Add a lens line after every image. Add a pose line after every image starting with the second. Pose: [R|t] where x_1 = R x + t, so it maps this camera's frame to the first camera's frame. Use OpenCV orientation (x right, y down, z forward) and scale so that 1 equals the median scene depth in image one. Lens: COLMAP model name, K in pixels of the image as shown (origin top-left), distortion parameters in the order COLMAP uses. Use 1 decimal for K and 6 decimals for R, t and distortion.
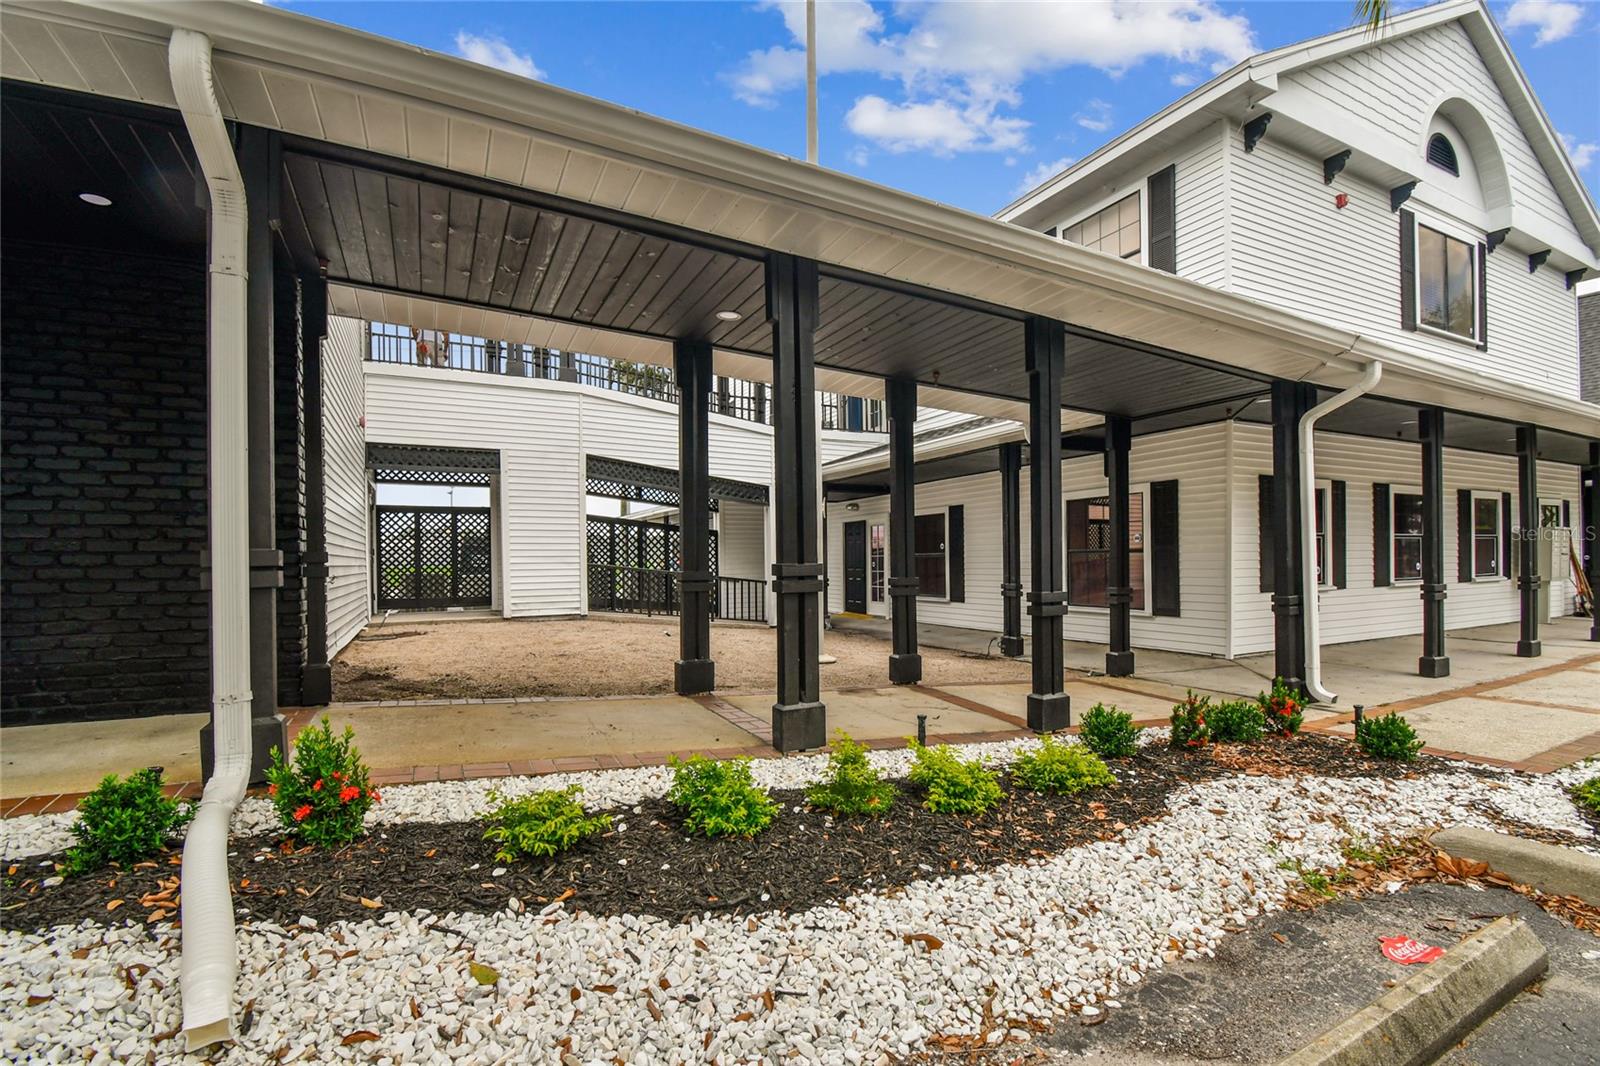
lens RADIAL K [[730.1, 0, 808.7], [0, 730.1, 553.7], [0, 0, 1]] dist [0.012609, -0.024215]
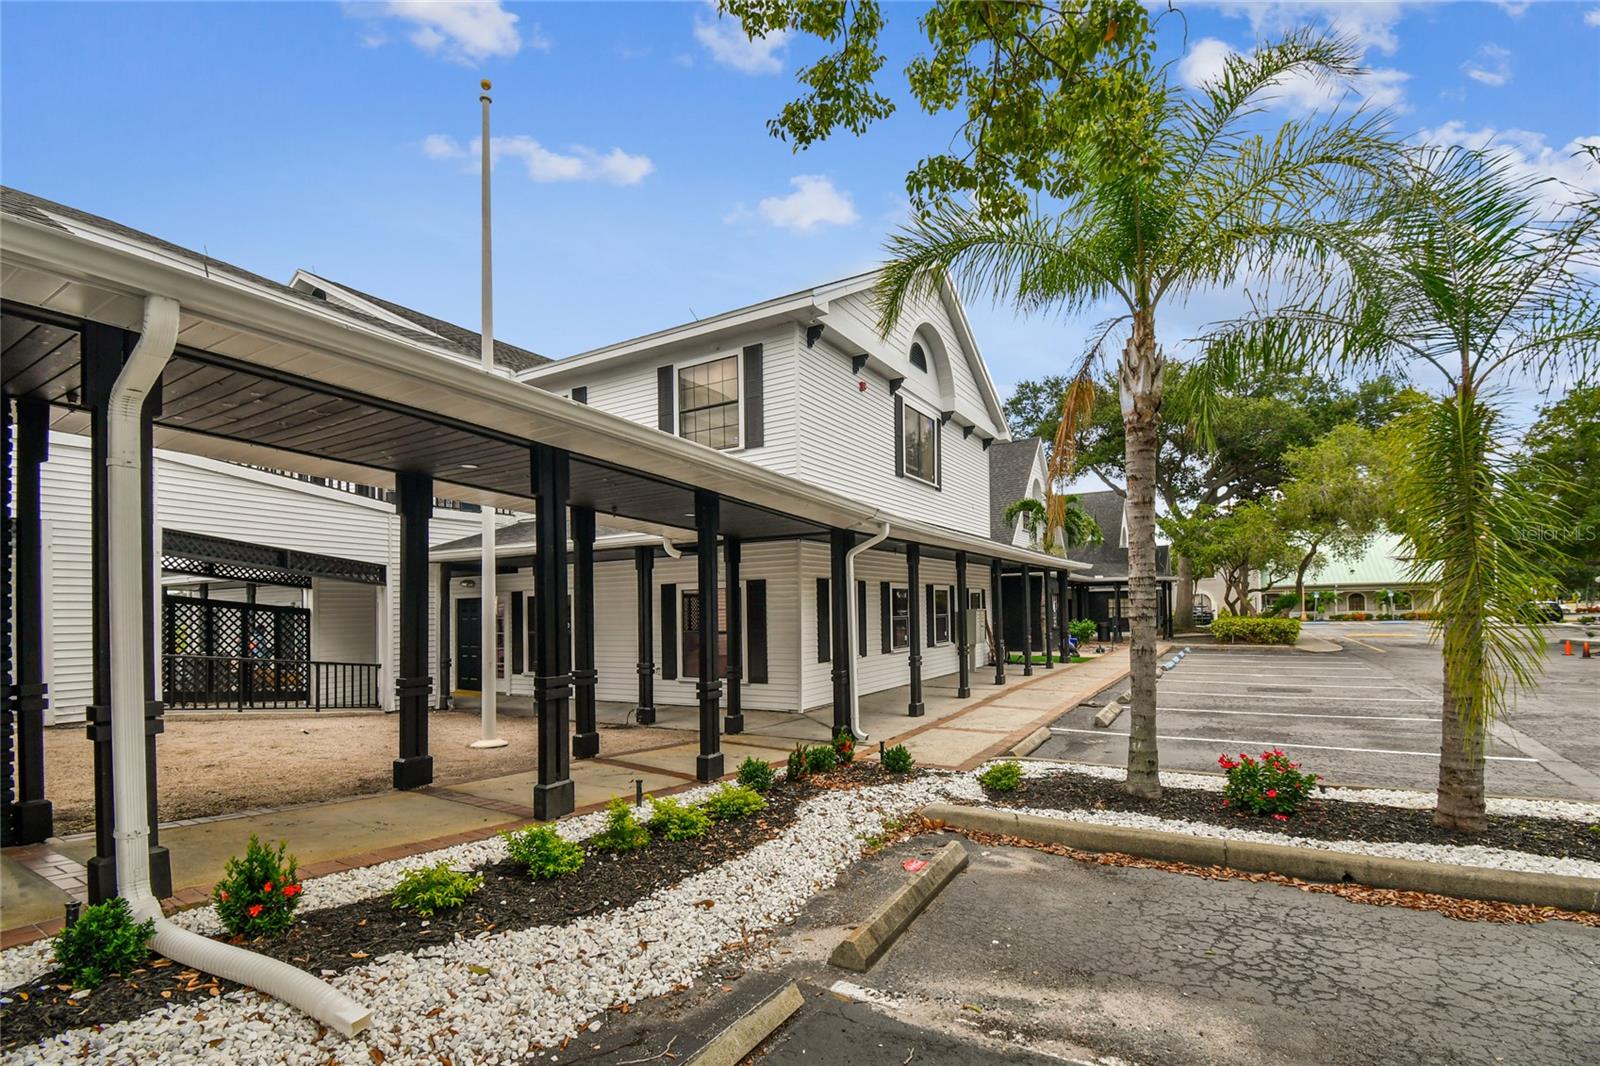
lens RADIAL K [[730.1, 0, 808.7], [0, 730.1, 553.7], [0, 0, 1]] dist [0.012609, -0.024215]
pose [[0.841698, 0.039698, 0.538488, -0.356638], [0.002848, 0.996953, -0.077948, -0.104575], [-0.539941, 0.067143, 0.839020, -0.395338]]
